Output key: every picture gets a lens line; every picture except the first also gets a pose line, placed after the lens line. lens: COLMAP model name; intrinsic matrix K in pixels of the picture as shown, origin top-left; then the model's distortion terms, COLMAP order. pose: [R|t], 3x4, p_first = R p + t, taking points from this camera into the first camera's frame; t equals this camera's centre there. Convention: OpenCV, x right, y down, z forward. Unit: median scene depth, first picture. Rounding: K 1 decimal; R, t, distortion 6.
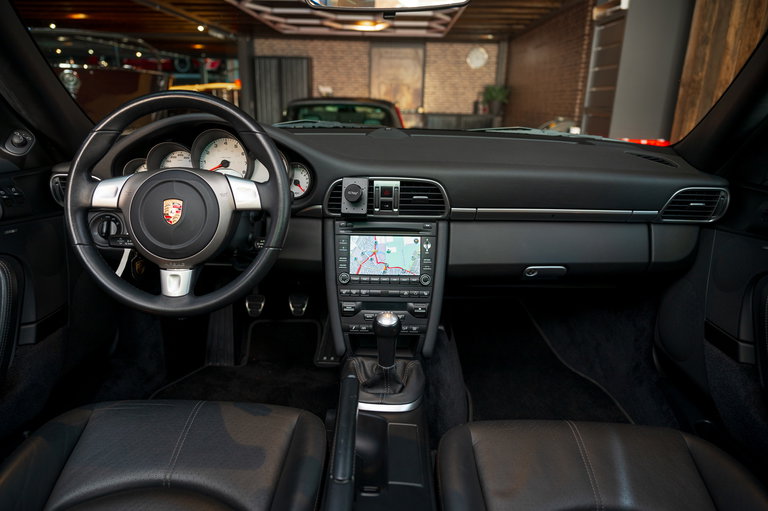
lens RADIAL K [[510.0, 0, 379.4], [0, 510.0, 256.5], [0, 0, 1]] dist [0.003708, -0.004985]
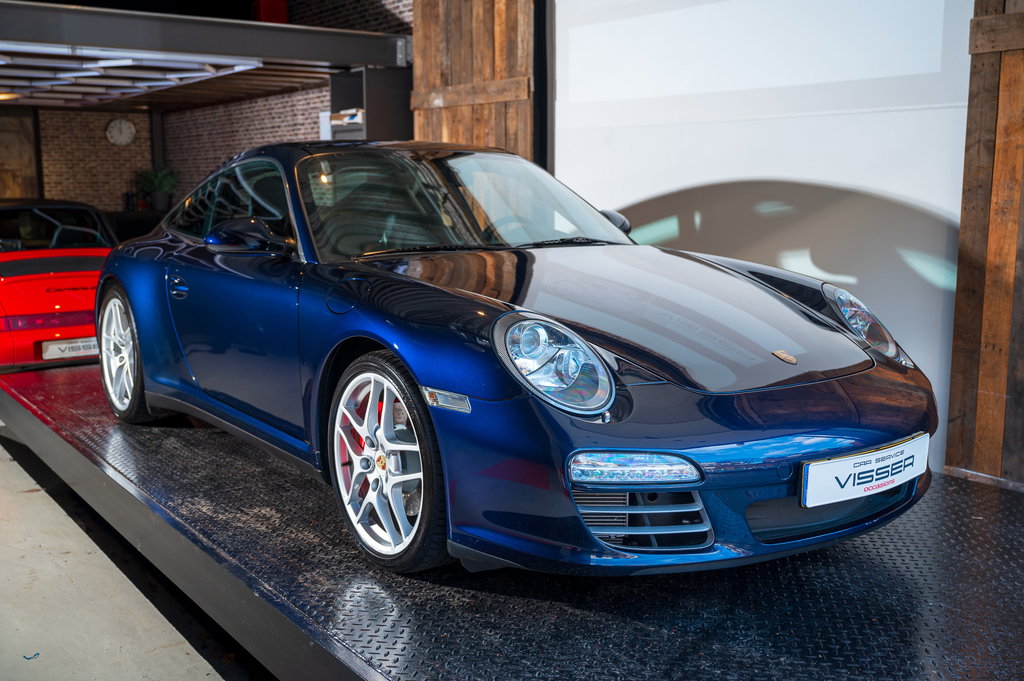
lens RADIAL K [[1008.8, 0, 504.4], [0, 1008.8, 337.0], [0, 0, 1]] dist [0.004953, 0.000000]
pose [[0.791505, -0.113463, 0.600538, -0.245099], [0.195502, 0.977990, -0.072893, 0.079008], [-0.579050, 0.175102, 0.796267, -0.328751]]
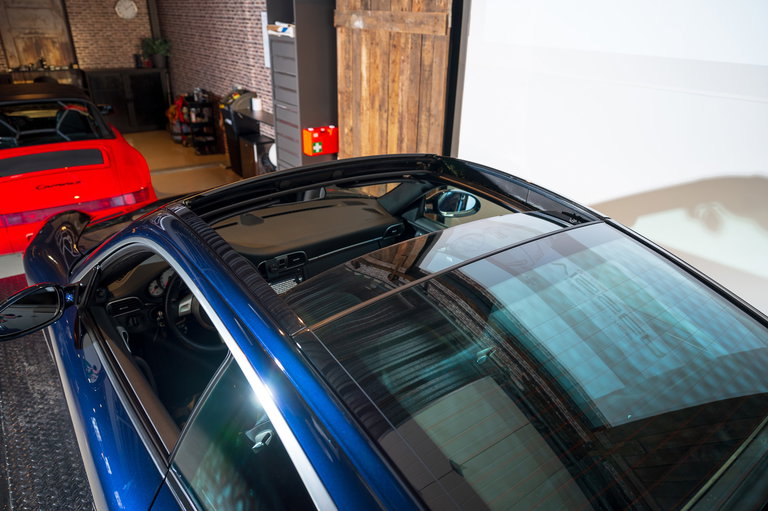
lens RADIAL K [[510.0, 0, 384.2], [0, 510.0, 253.7], [0, 0, 1]] dist [0.003708, -0.004985]
pose [[0.785706, -0.265382, 0.558783, -0.089725], [0.175458, 0.961811, 0.210079, -0.057625], [-0.593195, -0.067017, 0.802264, -0.105856]]
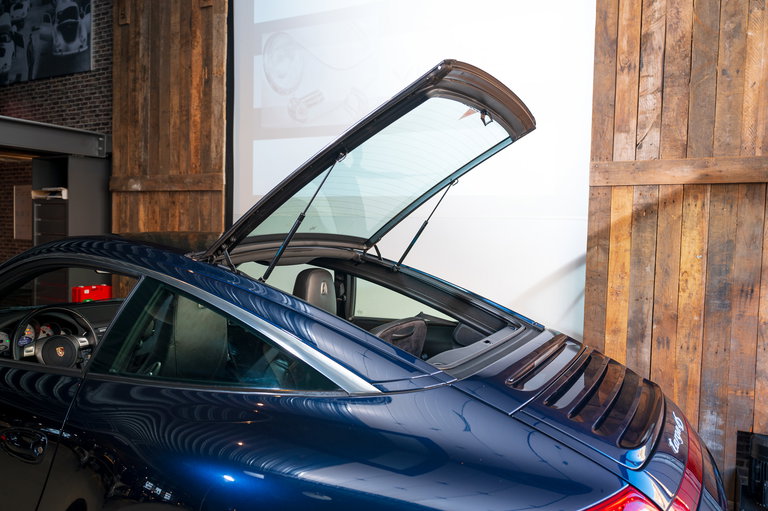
lens RADIAL K [[578.0, 0, 385.6], [0, 578.0, 255.2], [0, 0, 1]] dist [-0.010937, 0.007036]
pose [[0.455444, -0.047654, 0.888988, -0.195544], [0.247869, 0.965870, -0.075212, 0.005465], [-0.855062, 0.254608, 0.451712, -0.163886]]
